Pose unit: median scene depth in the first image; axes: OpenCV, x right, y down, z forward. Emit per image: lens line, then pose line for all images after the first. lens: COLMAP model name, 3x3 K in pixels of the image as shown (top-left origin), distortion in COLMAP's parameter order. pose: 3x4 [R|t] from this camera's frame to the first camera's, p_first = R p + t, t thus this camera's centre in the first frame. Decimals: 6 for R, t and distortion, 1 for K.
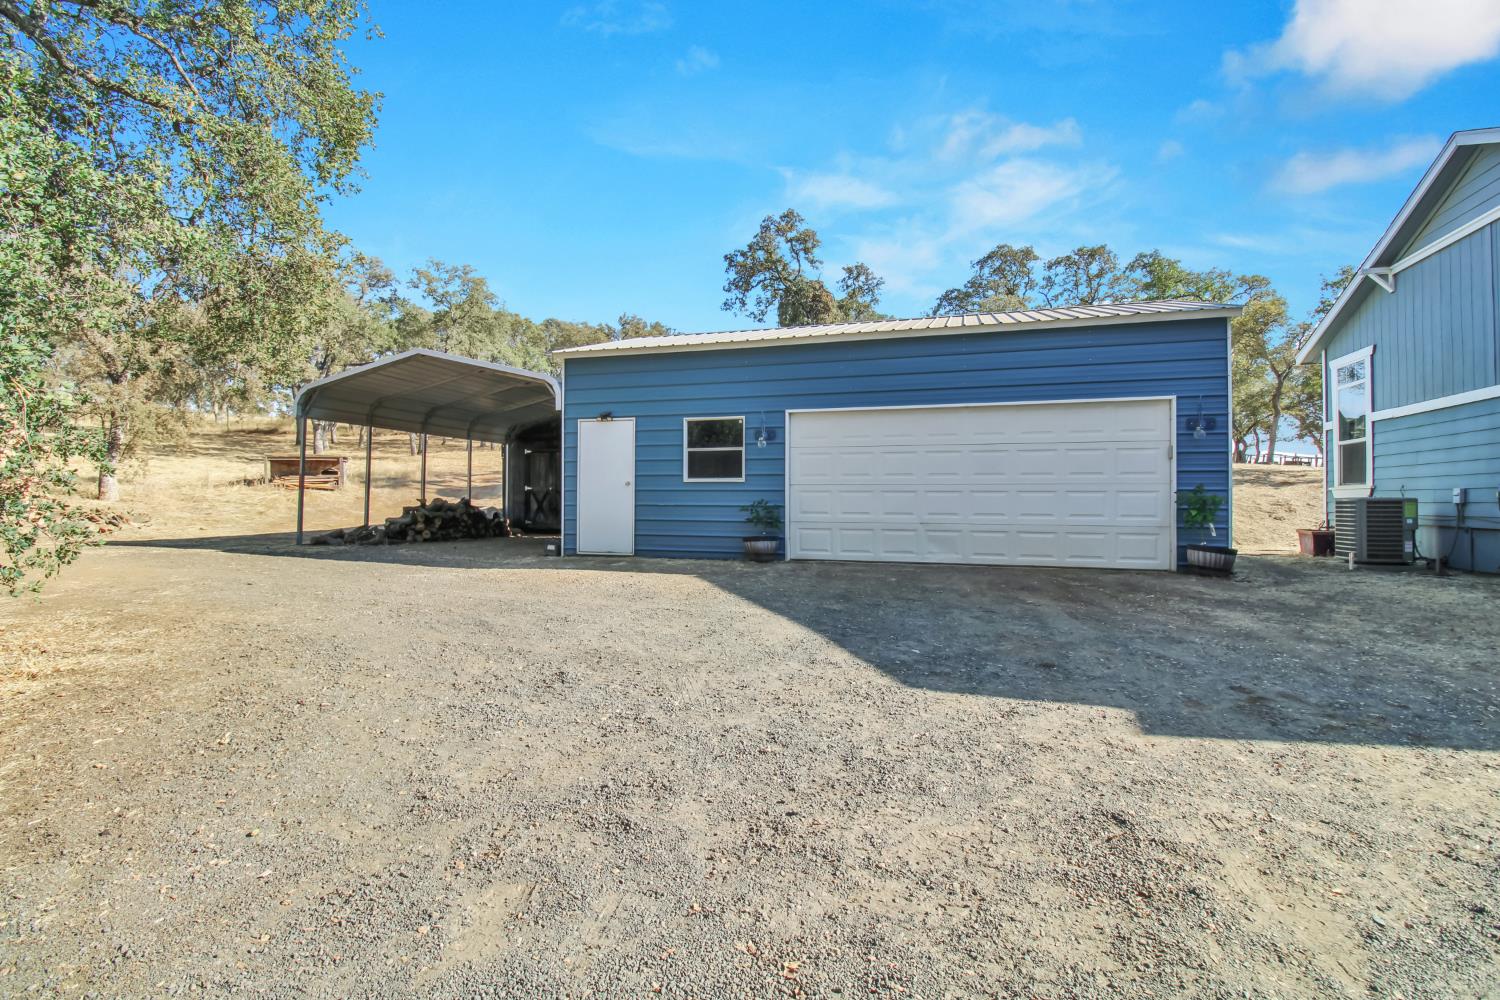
lens RADIAL K [[694.4, 0, 755.8], [0, 694.4, 496.9], [0, 0, 1]] dist [0.001597, -0.014050]
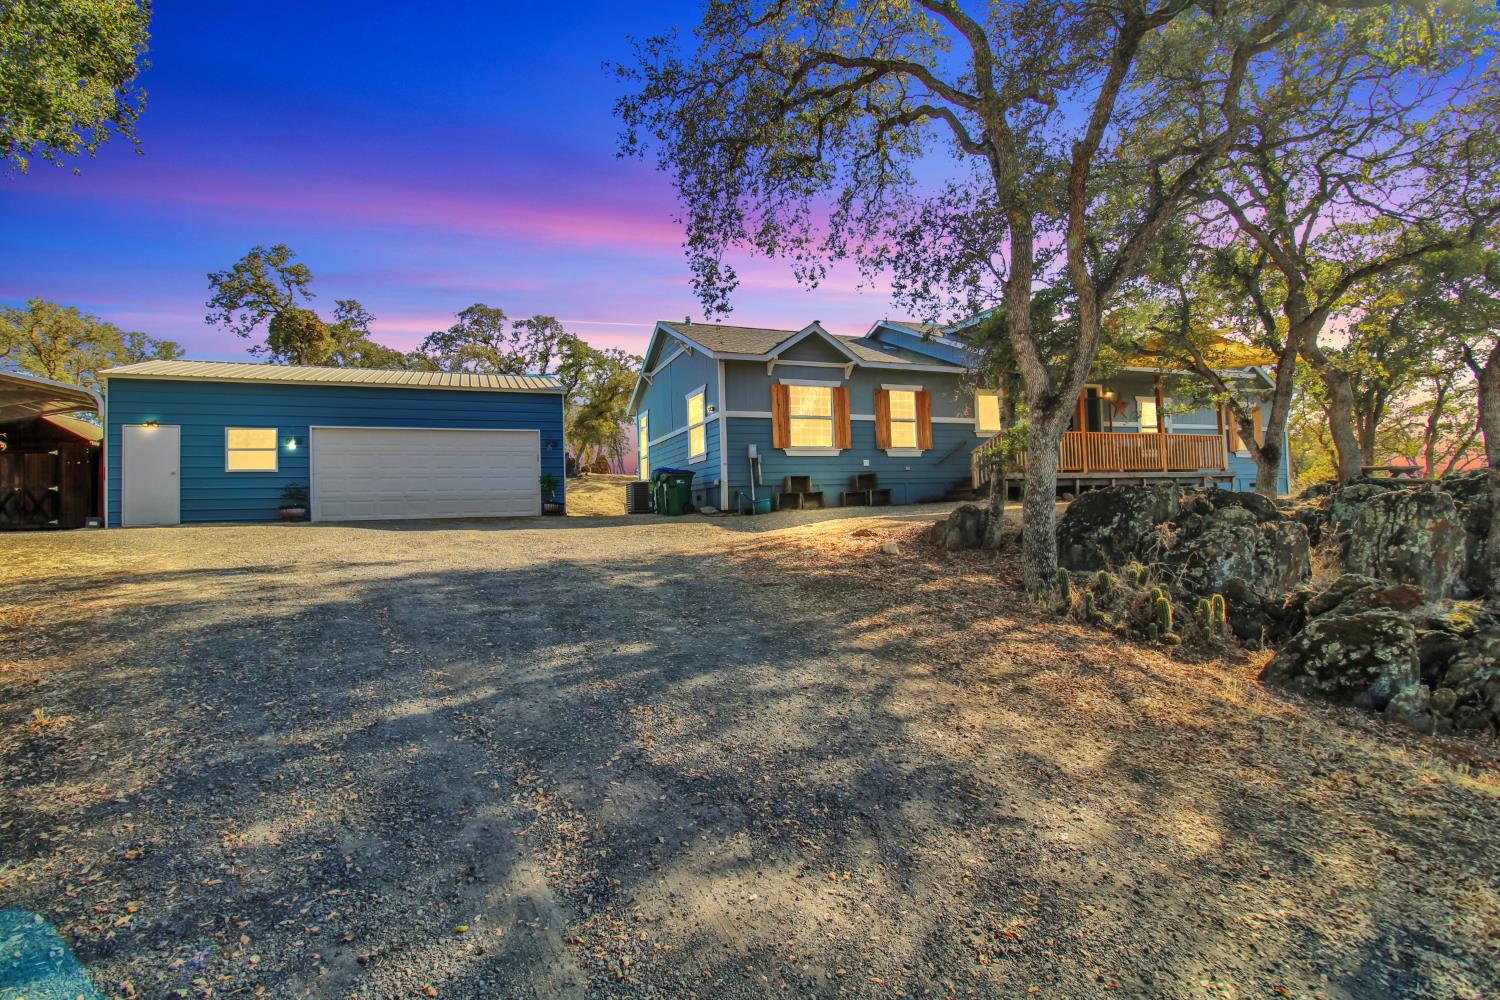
lens RADIAL K [[694.4, 0, 755.8], [0, 694.4, 496.9], [0, 0, 1]] dist [0.001597, -0.014050]
pose [[0.775458, -0.009672, 0.631325, -0.063844], [0.029758, 0.999331, -0.021243, 0.037650], [-0.630697, 0.035260, 0.775228, -0.321628]]
